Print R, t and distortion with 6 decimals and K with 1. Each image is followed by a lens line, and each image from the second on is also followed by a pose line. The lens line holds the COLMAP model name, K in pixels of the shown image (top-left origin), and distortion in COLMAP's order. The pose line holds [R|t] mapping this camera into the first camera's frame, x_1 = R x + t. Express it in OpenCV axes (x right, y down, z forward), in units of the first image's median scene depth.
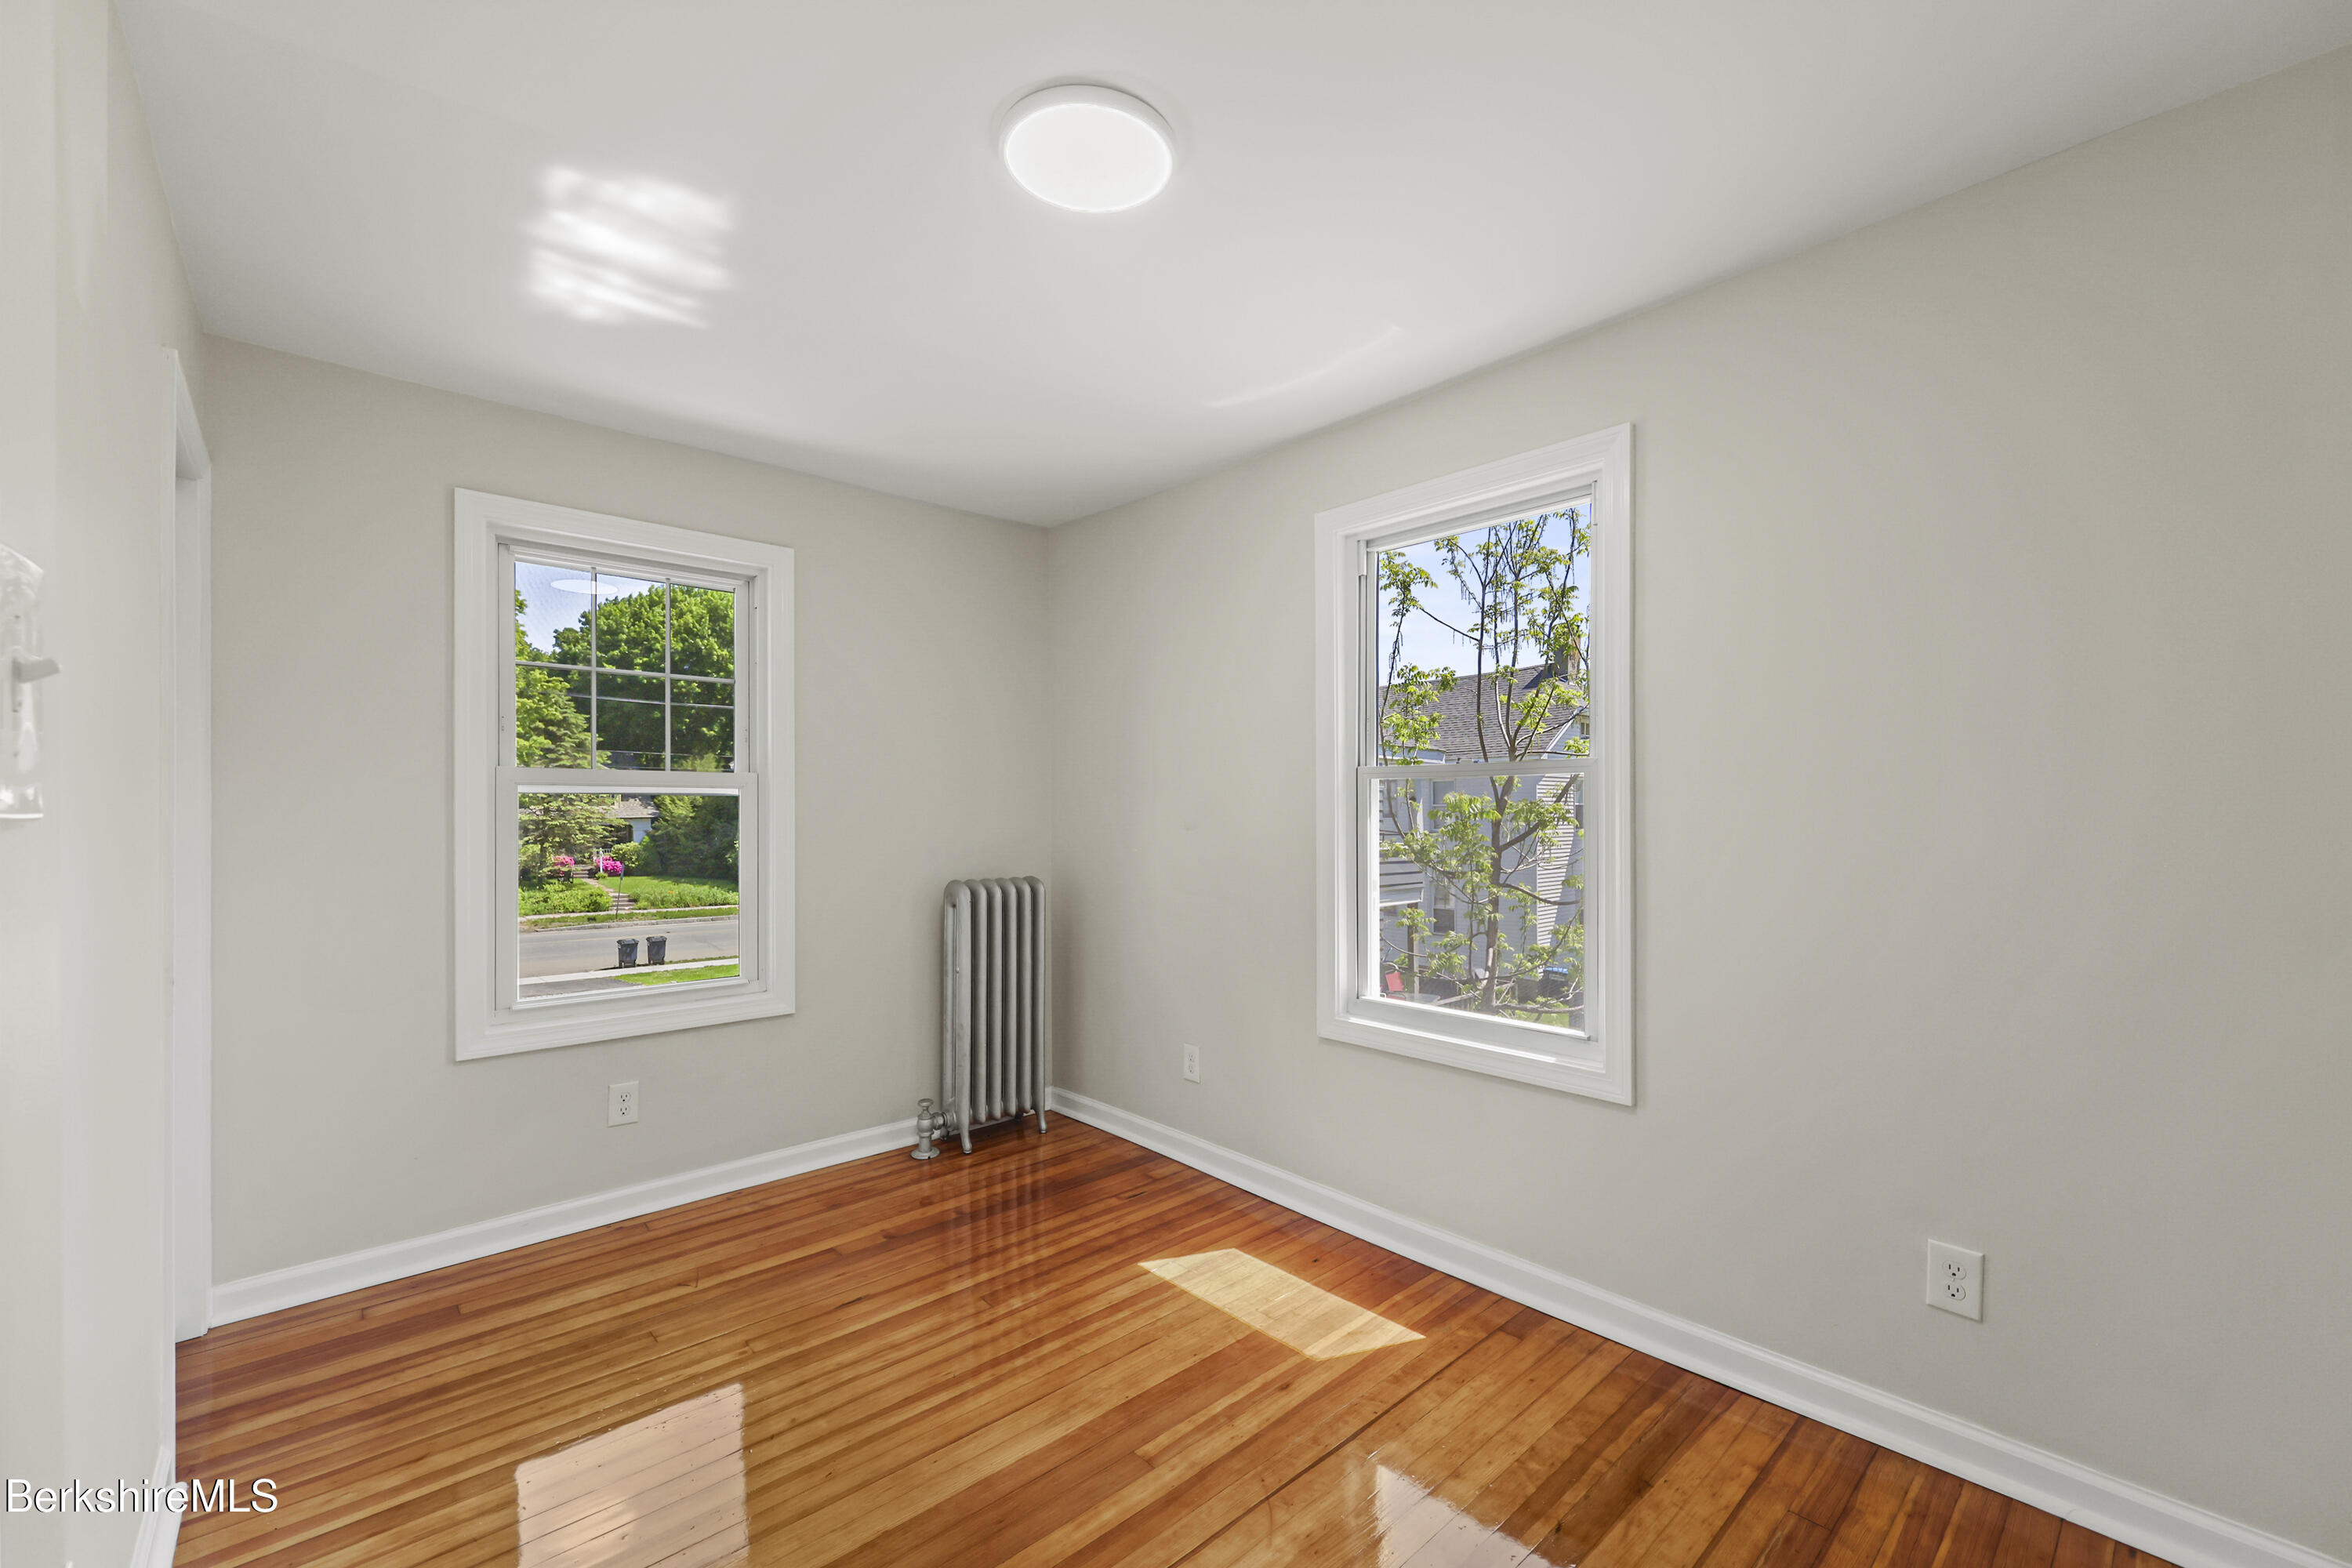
lens RADIAL K [[958.8, 0, 1186.2], [0, 958.8, 809.1], [0, 0, 1]] dist [-0.001457, 0.000577]
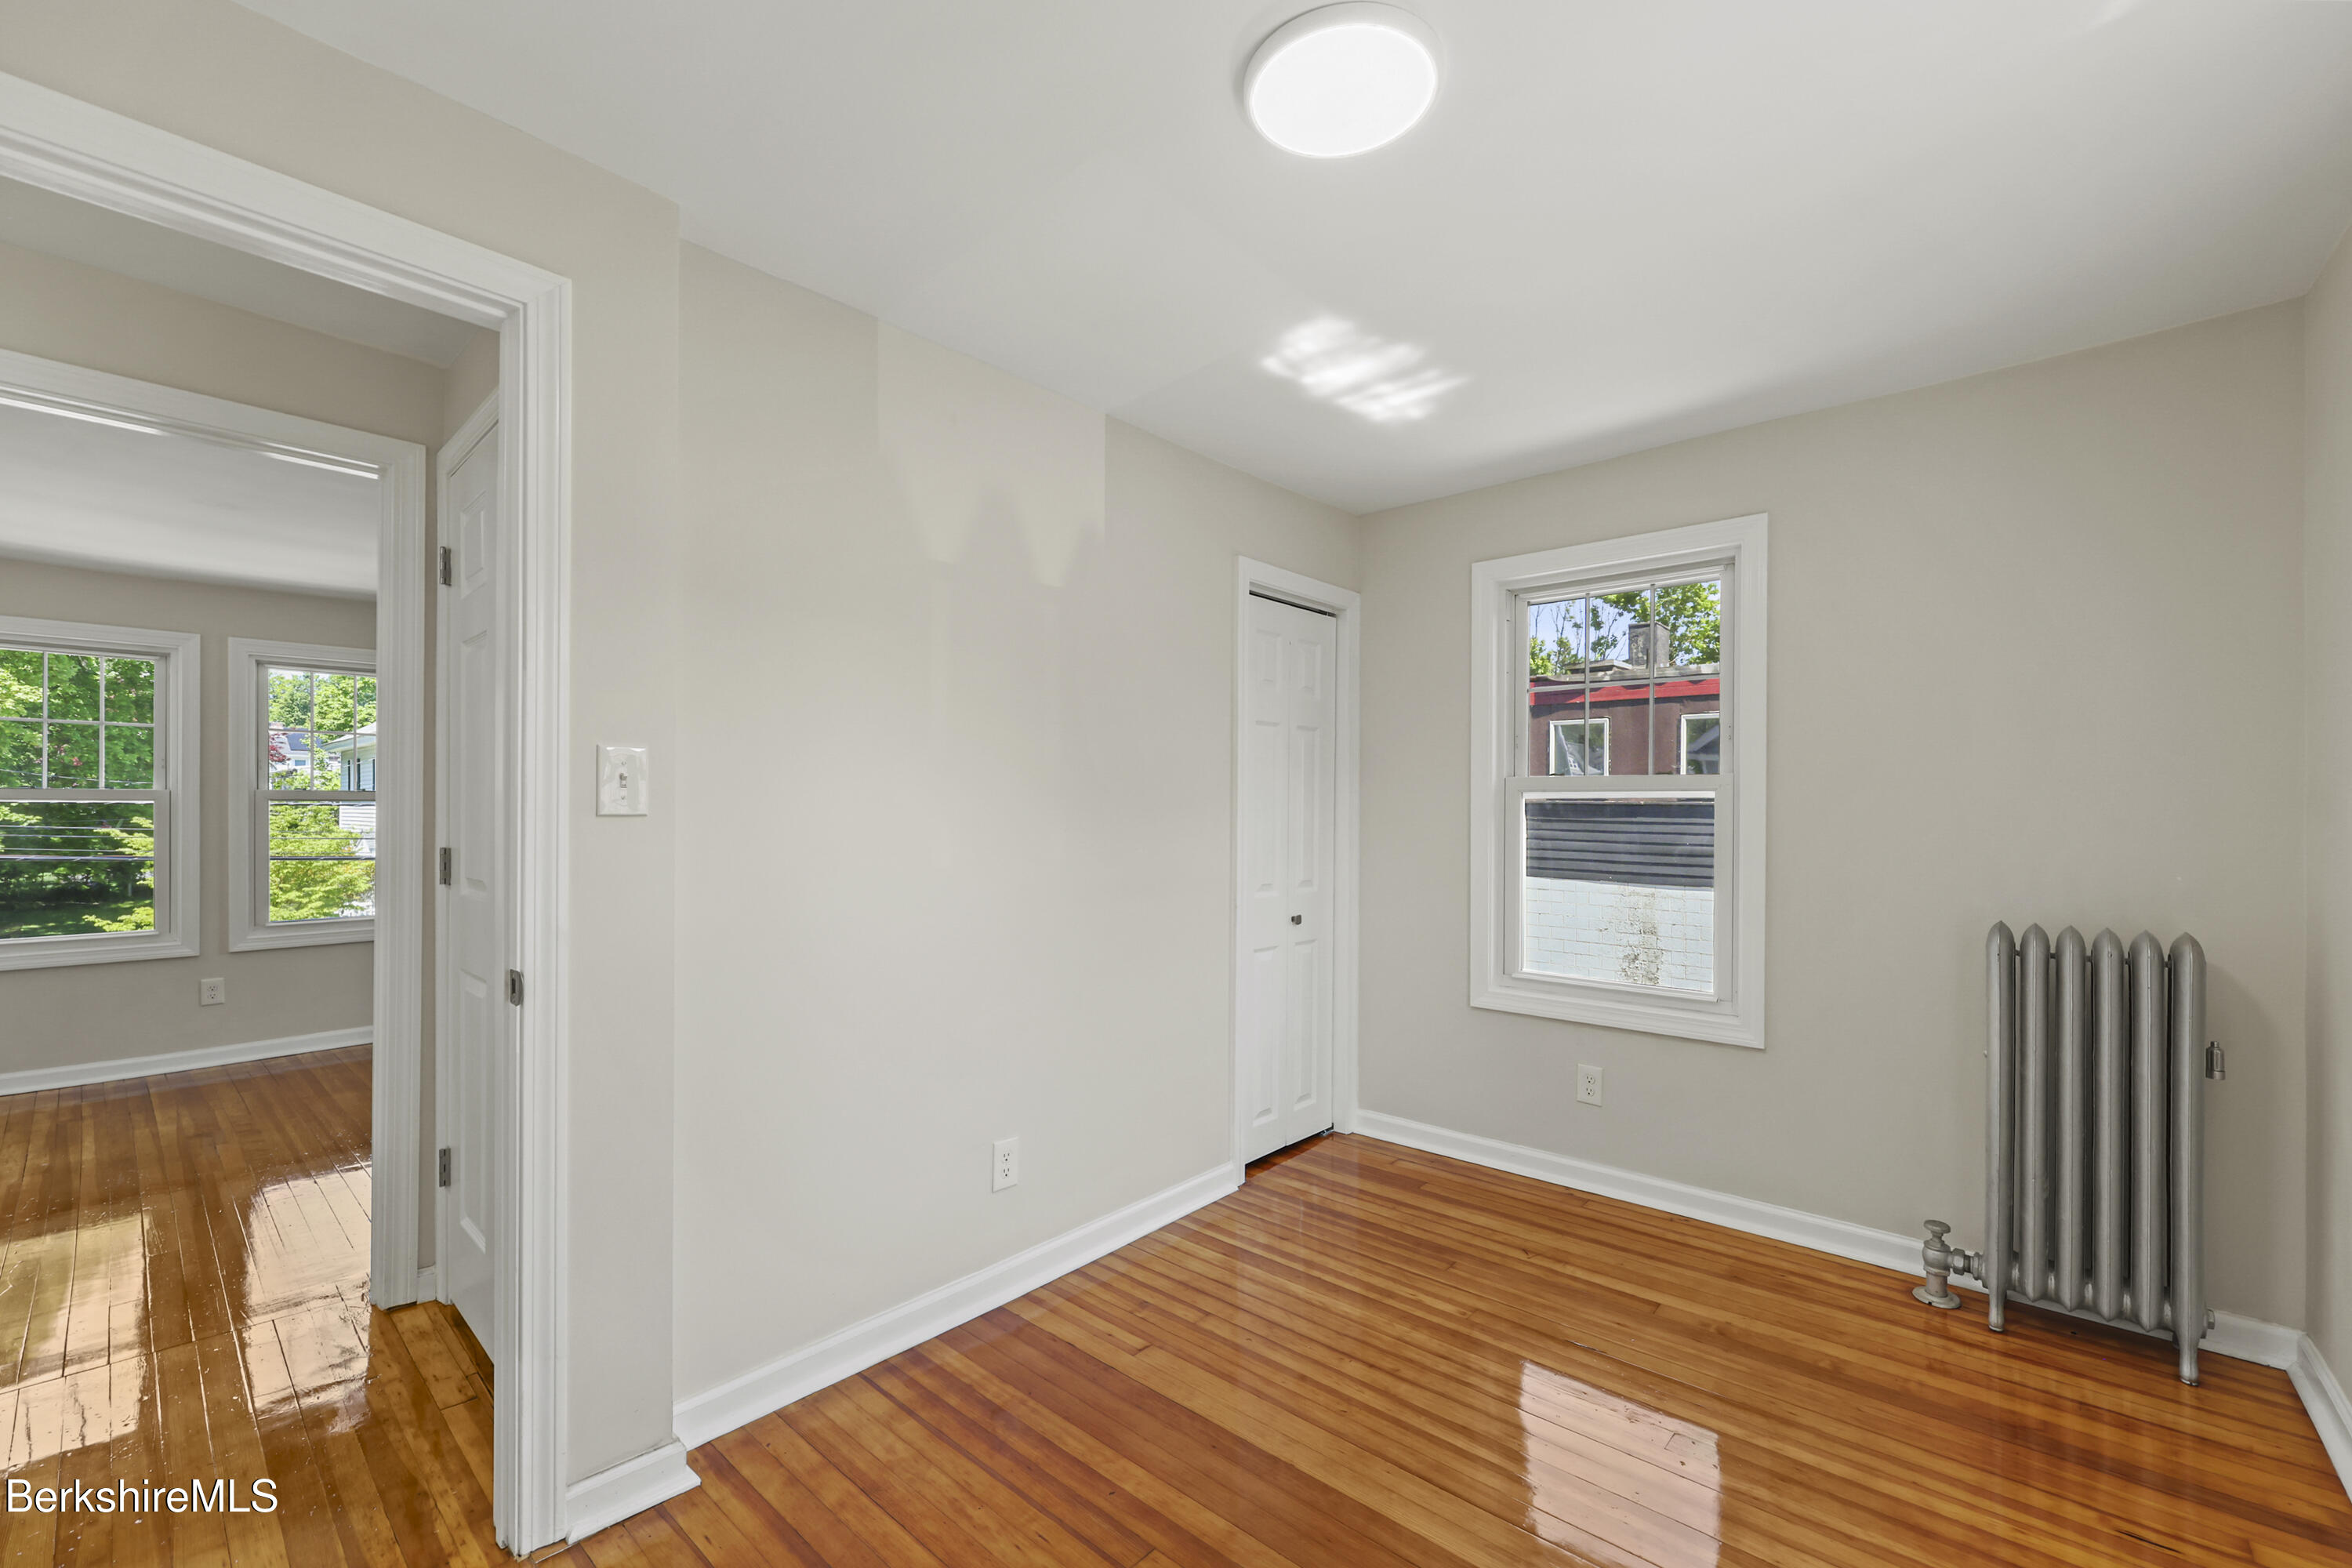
lens RADIAL K [[958.8, 0, 1187.5], [0, 958.8, 803.4], [0, 0, 1]] dist [-0.001457, 0.000577]
pose [[0.108603, -0.006765, -0.994062, 0.474071], [-0.006305, 0.999952, -0.007494, 0.001574], [0.994065, 0.007082, 0.108555, 0.463503]]
